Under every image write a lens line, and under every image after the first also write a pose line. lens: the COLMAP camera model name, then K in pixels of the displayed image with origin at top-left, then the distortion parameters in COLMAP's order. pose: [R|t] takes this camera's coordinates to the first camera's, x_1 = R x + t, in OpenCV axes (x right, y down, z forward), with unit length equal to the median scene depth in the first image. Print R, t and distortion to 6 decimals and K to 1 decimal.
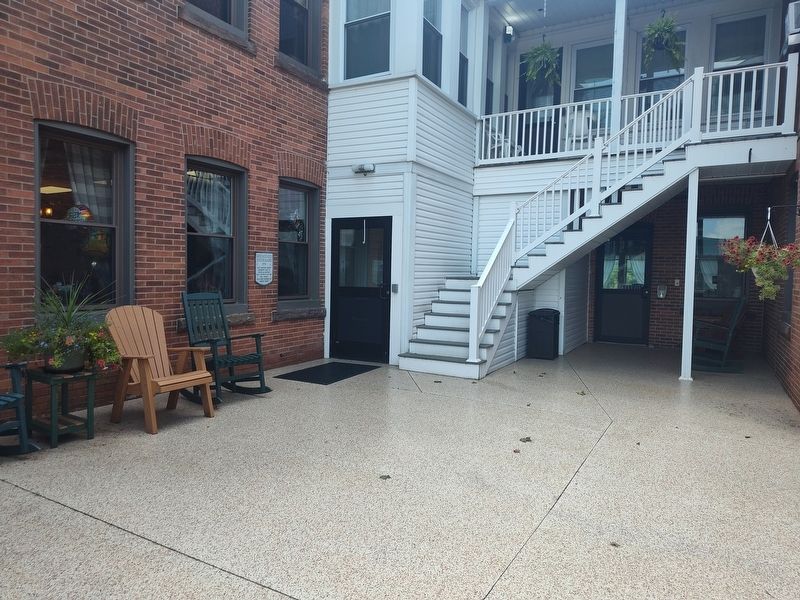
lens RADIAL K [[549.8, 0, 402.2], [0, 549.8, 296.8], [0, 0, 1]] dist [0.011529, -0.016897]
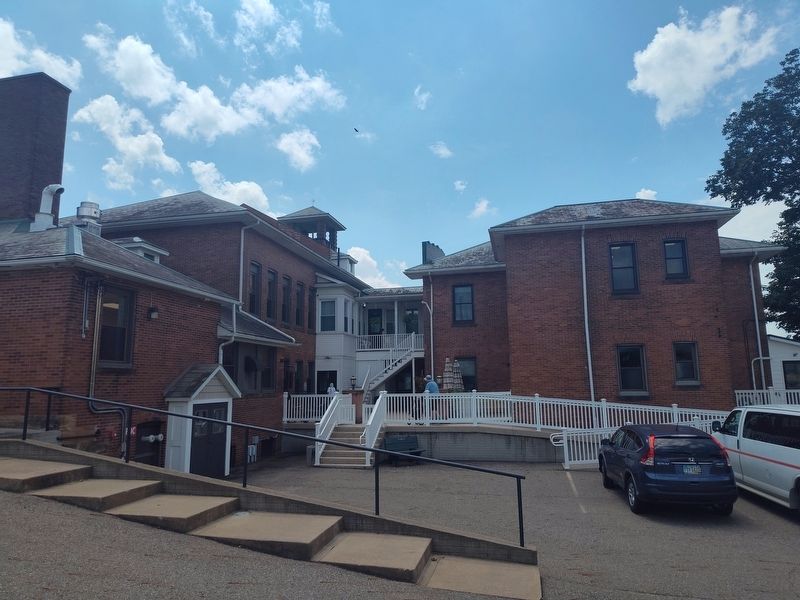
lens RADIAL K [[549.8, 0, 400.1], [0, 549.8, 294.4], [0, 0, 1]] dist [0.011529, -0.016897]
pose [[0.962416, 0.007272, 0.271484, -0.594964], [0.048957, 0.978620, -0.199767, 0.103249], [-0.267132, 0.205550, 0.941483, -2.575428]]
